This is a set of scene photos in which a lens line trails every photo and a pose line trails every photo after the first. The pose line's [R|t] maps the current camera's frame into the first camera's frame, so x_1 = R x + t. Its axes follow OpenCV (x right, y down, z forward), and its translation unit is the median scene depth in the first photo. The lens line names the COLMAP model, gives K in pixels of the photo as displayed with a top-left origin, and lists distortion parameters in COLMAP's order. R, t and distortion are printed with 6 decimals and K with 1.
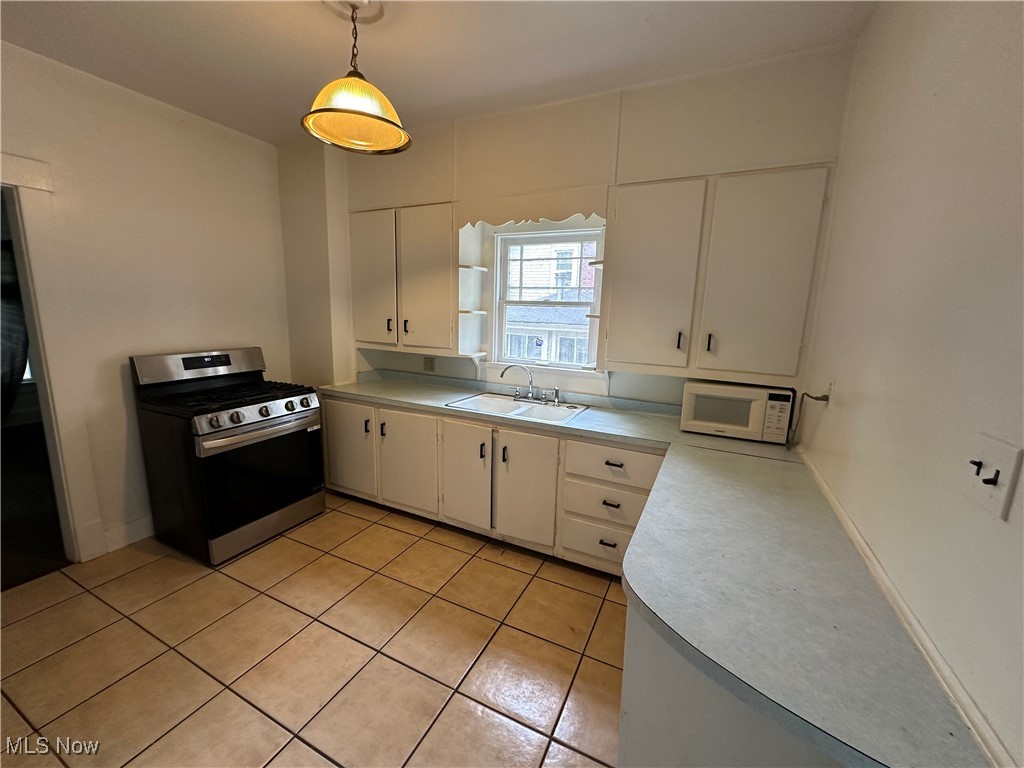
lens RADIAL K [[410.7, 0, 512.0], [0, 410.7, 384.0], [0, 0, 1]] dist [-0.003098, -0.000319]
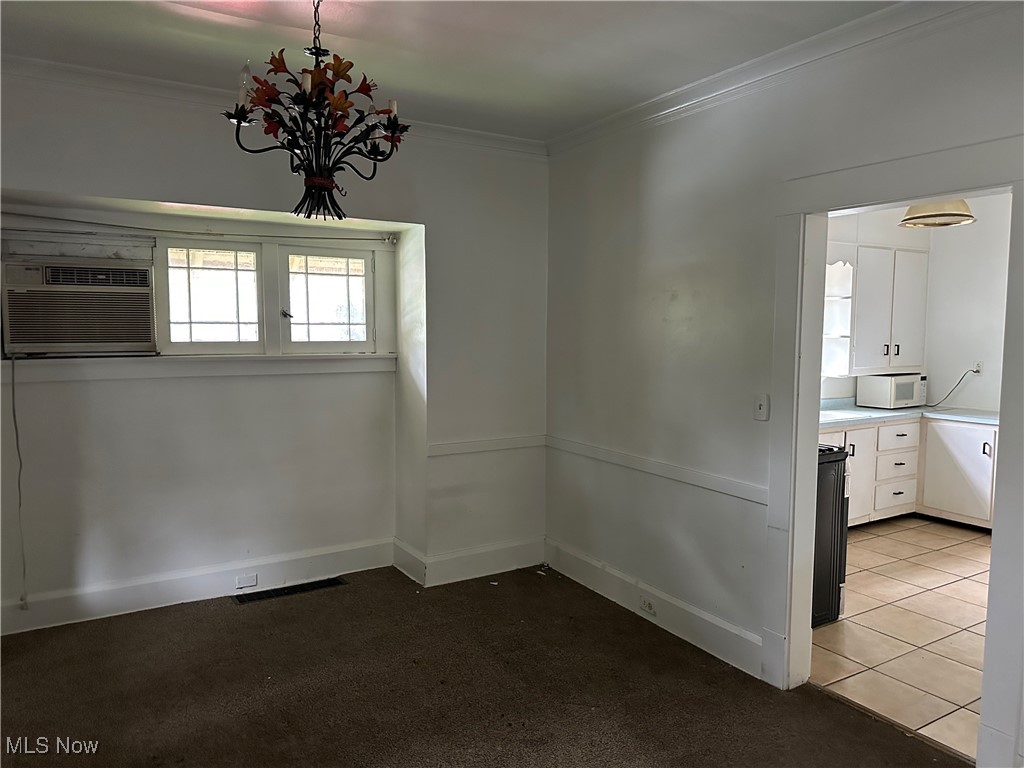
lens RADIAL K [[734.0, 0, 512.0], [0, 734.0, 384.0], [0, 0, 1]] dist [-0.005438, -0.003015]
pose [[0.544109, -0.099395, 0.833106, -2.481830], [0.158943, 0.987189, 0.013971, -0.227628], [-0.823822, 0.124815, 0.552937, 0.622915]]
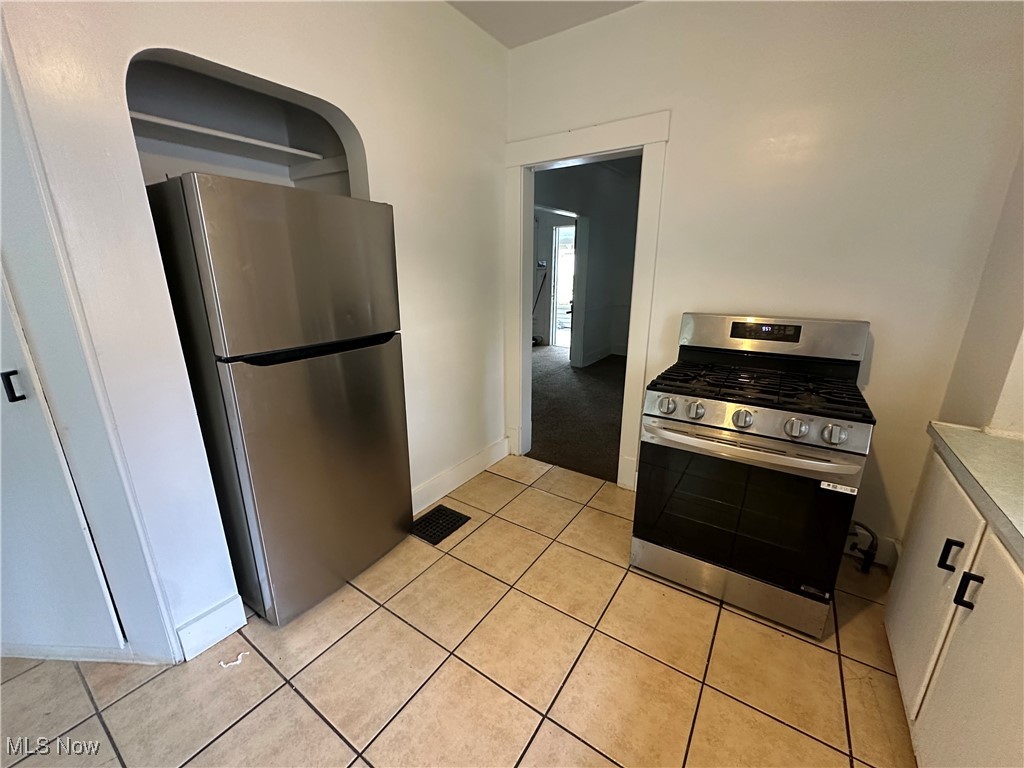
lens RADIAL K [[410.7, 0, 512.0], [0, 410.7, 384.0], [0, 0, 1]] dist [-0.003098, -0.000319]
pose [[-0.136914, 0.237364, -0.961724, 0.030910], [-0.189382, 0.946686, 0.260614, -0.082223], [0.972311, 0.217815, -0.084663, 0.753307]]
